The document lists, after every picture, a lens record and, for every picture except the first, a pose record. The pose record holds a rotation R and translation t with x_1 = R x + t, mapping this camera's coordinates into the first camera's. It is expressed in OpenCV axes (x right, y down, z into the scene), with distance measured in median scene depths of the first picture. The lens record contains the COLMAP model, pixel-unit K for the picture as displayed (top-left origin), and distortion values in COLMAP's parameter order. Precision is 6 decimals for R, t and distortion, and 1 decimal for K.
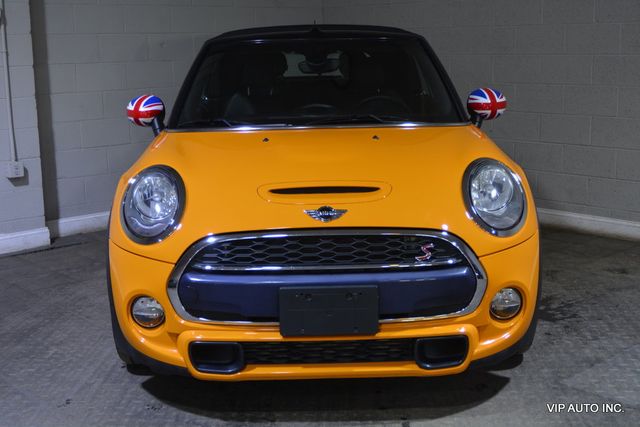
lens RADIAL K [[863.2, 0, 320.0], [0, 863.2, 213.5], [0, 0, 1]] dist [-0.041898, -0.042381]
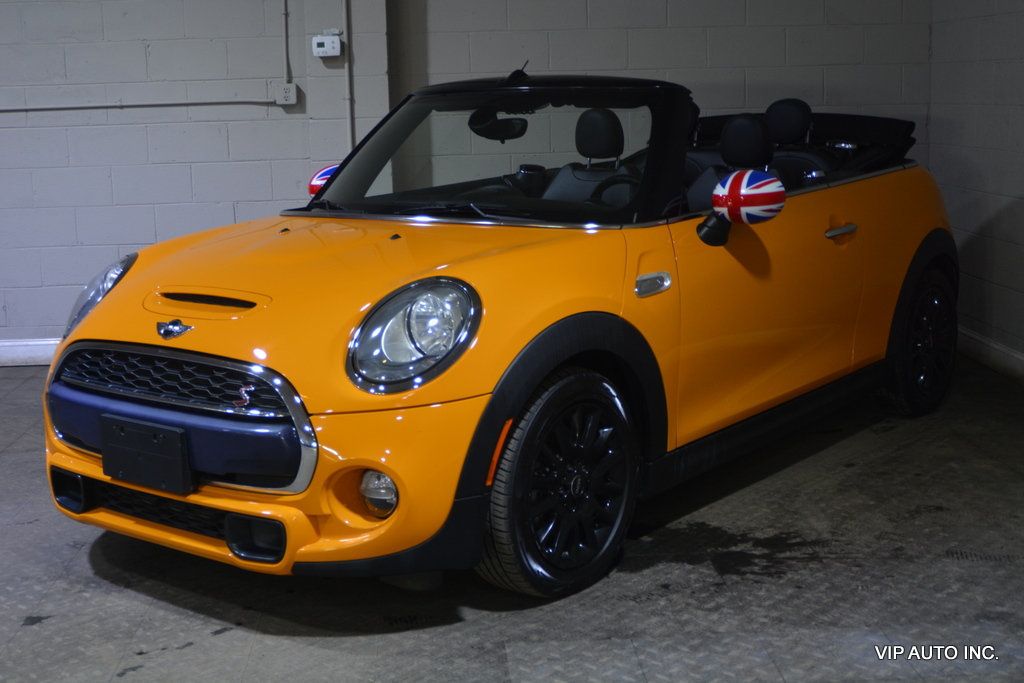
lens RADIAL K [[1422.6, 0, 512.0], [0, 1422.6, 341.5], [0, 0, 1]] dist [-0.056181, -0.021889]
pose [[0.776376, 0.109240, -0.620731, 0.833039], [-0.111190, 0.993157, 0.035711, -0.054896], [0.620385, 0.041294, 0.783210, 0.170093]]
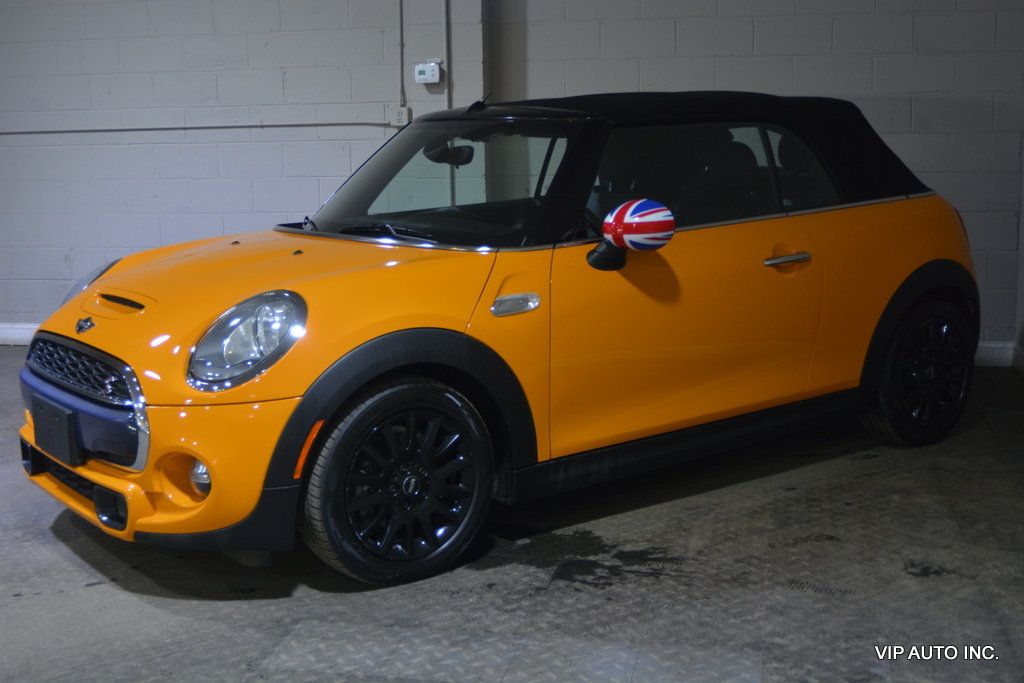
lens RADIAL K [[1346.1, 0, 512.0], [0, 1346.1, 341.5], [0, 0, 1]] dist [-0.065930, 0.002332]
pose [[0.583979, 0.145014, -0.798711, 1.126826], [-0.148927, 0.986354, 0.070194, -0.119756], [0.797990, 0.077958, 0.597607, 0.431035]]
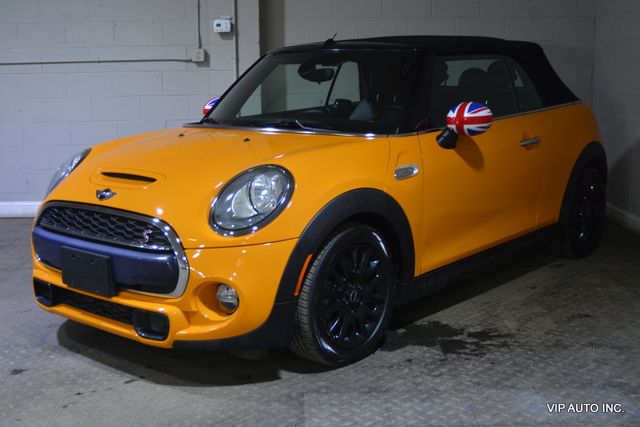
lens RADIAL K [[849.8, 0, 320.0], [0, 849.8, 213.5], [0, 0, 1]] dist [-0.050103, -0.051656]
pose [[0.750746, 0.125379, -0.648584, 0.838679], [-0.127763, 0.990844, 0.043654, -0.052802], [0.648118, 0.050091, 0.759891, 0.231486]]
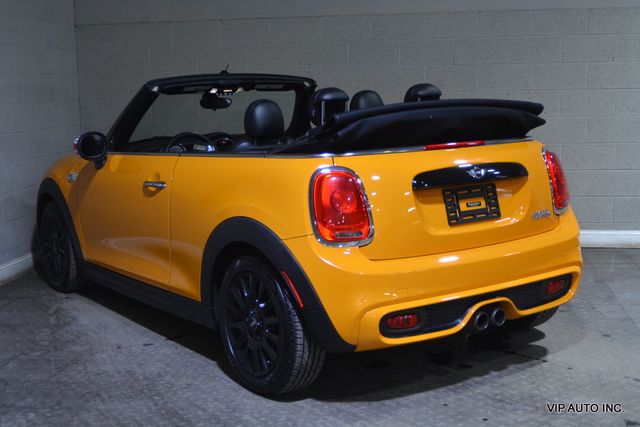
lens RADIAL K [[889.4, 0, 320.0], [0, 889.4, 213.5], [0, 0, 1]] dist [-0.052703, -0.022230]
pose [[0.773184, -0.089750, 0.627798, -0.856409], [0.128727, 0.991538, -0.016787, -0.025420], [-0.620979, 0.093794, 0.778195, 0.225567]]
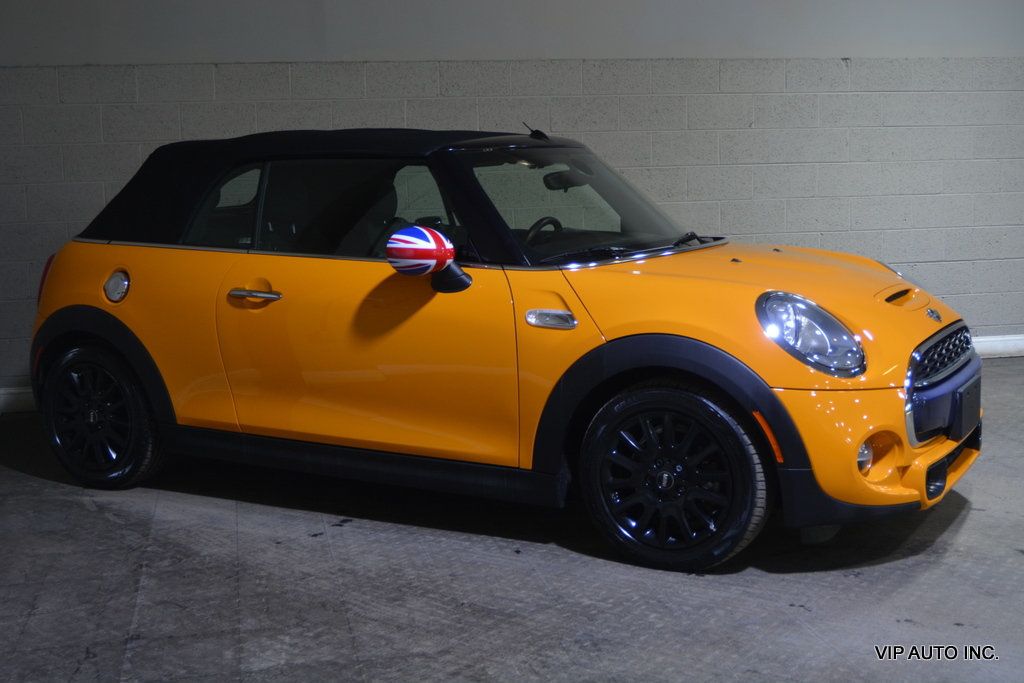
lens RADIAL K [[1333.1, 0, 512.0], [0, 1333.1, 341.5], [0, 0, 1]] dist [-0.046234, -0.046834]
pose [[0.505259, -0.113329, 0.855494, -1.262070], [0.177956, 0.983715, 0.025212, -0.077196], [-0.844420, 0.139502, 0.517199, 0.514211]]
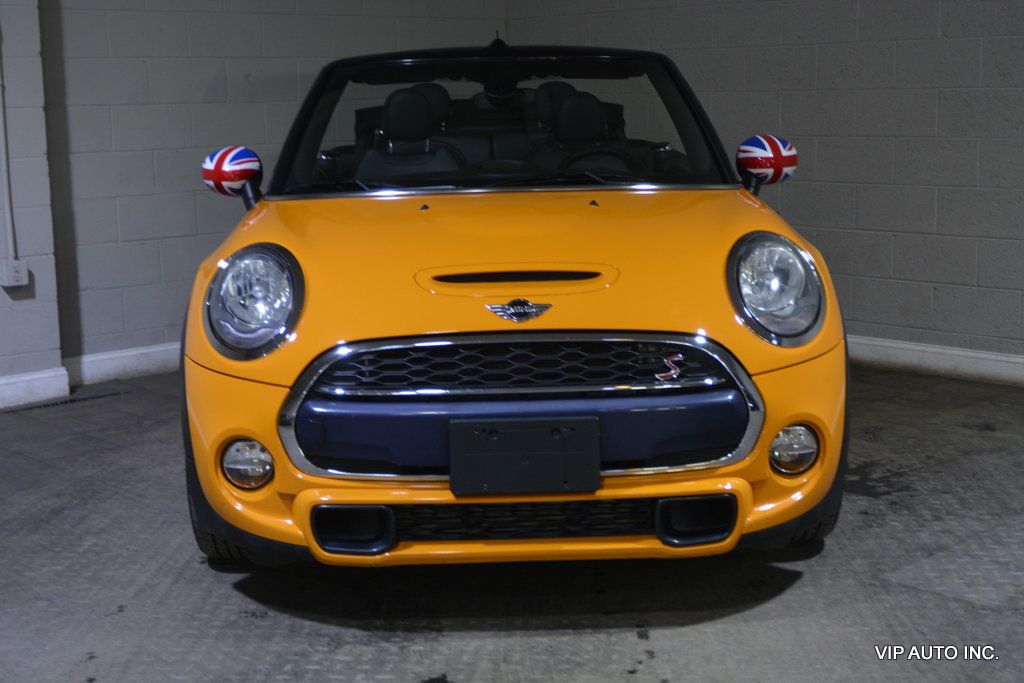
lens RADIAL K [[1472.3, 0, 512.0], [0, 1472.3, 341.5], [0, 0, 1]] dist [-0.043822, -0.057912]
pose [[0.999940, -0.003639, 0.010332, -0.008635], [0.003914, 0.999634, -0.026784, 0.044184], [-0.010231, 0.026823, 0.999588, -0.100867]]
